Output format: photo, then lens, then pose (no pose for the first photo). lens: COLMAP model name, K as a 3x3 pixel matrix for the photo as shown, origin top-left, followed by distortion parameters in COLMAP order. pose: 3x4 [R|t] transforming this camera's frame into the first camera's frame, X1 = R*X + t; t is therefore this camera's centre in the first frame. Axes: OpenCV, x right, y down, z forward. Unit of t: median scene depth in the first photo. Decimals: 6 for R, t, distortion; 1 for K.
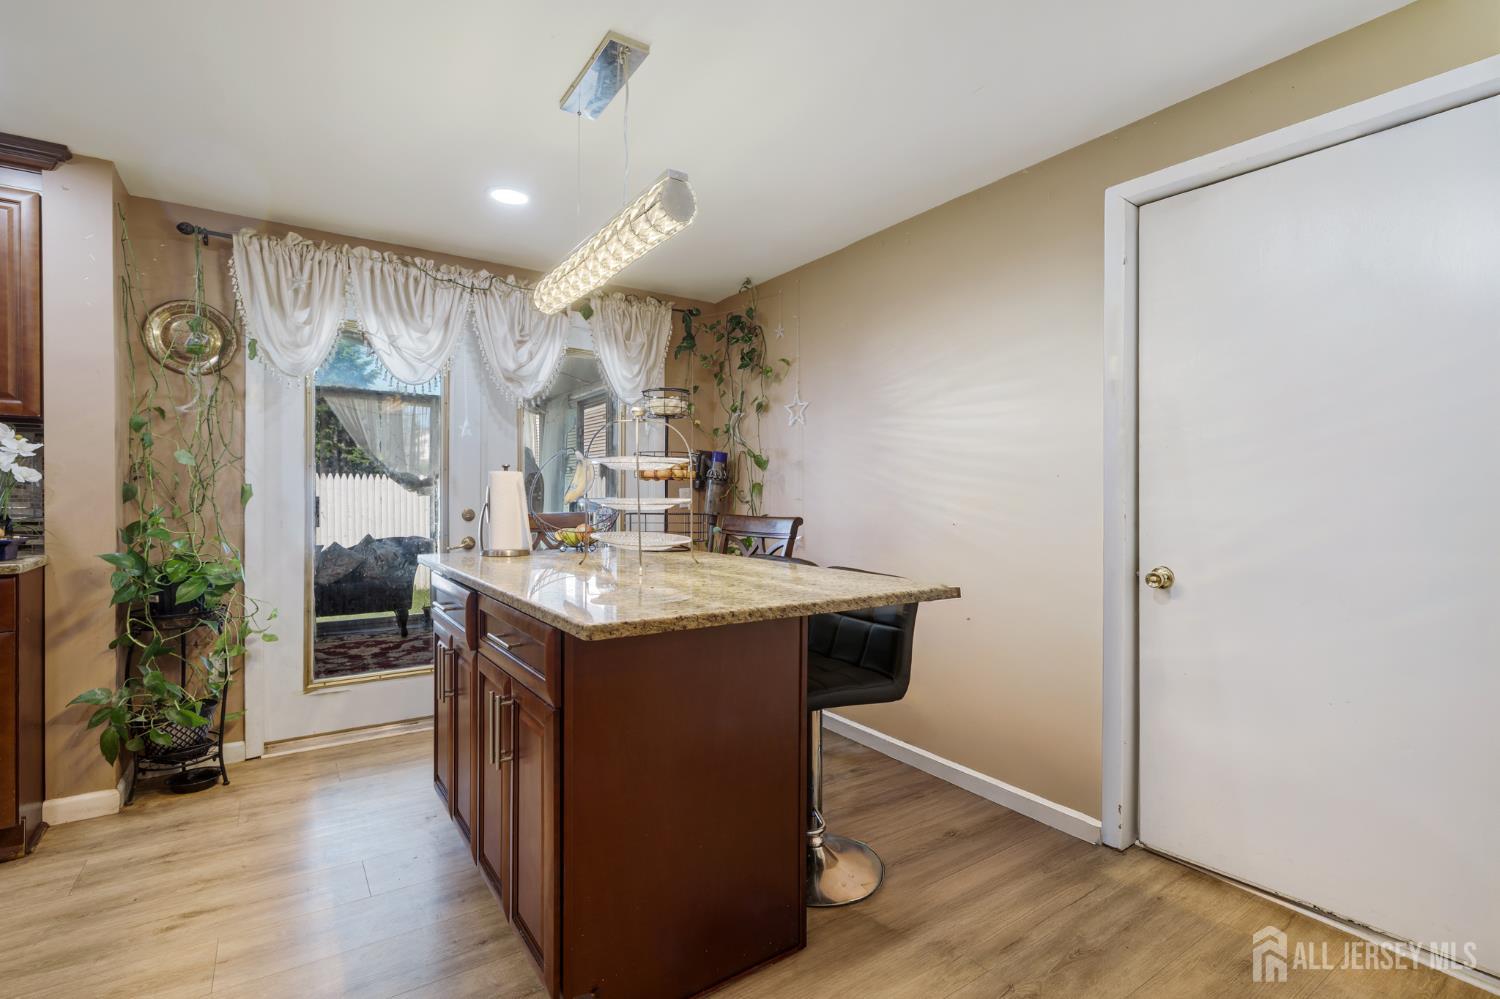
lens RADIAL K [[688.5, 0, 759.5], [0, 688.5, 497.5], [0, 0, 1]] dist [0.001420, 0.000426]
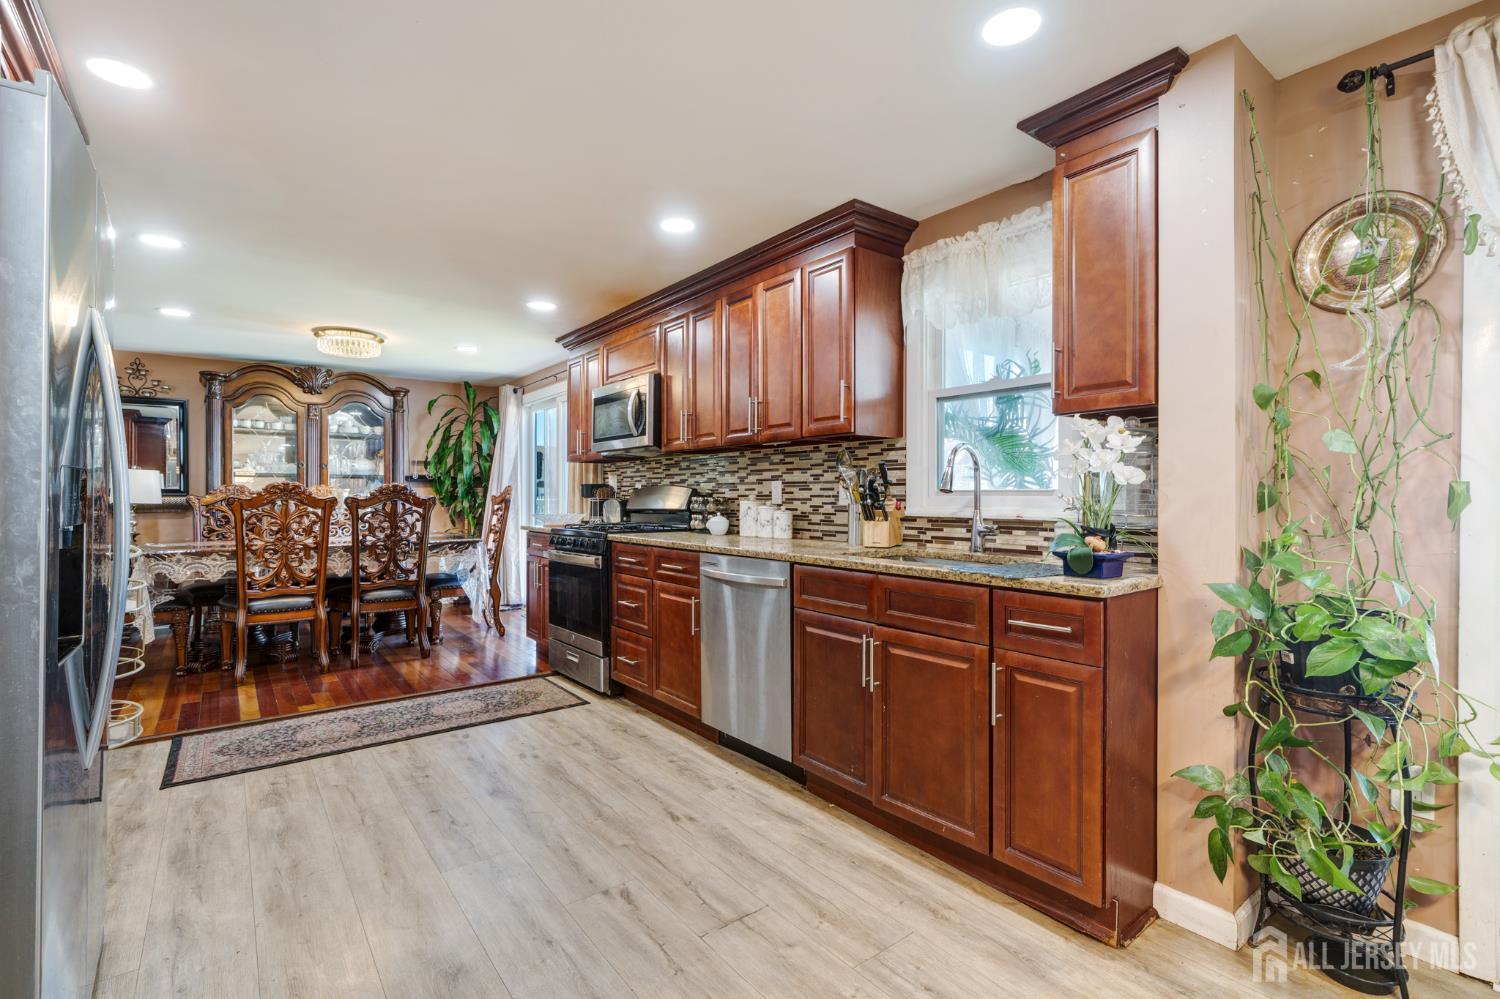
lens RADIAL K [[692.6, 0, 731.2], [0, 692.6, 498.8], [0, 0, 1]] dist [0.000941, -0.000400]
pose [[0.029500, -0.000434, -0.999565, -0.224645], [-0.006758, 0.999977, -0.000633, -0.001757], [0.999542, 0.006774, 0.029497, 0.439377]]
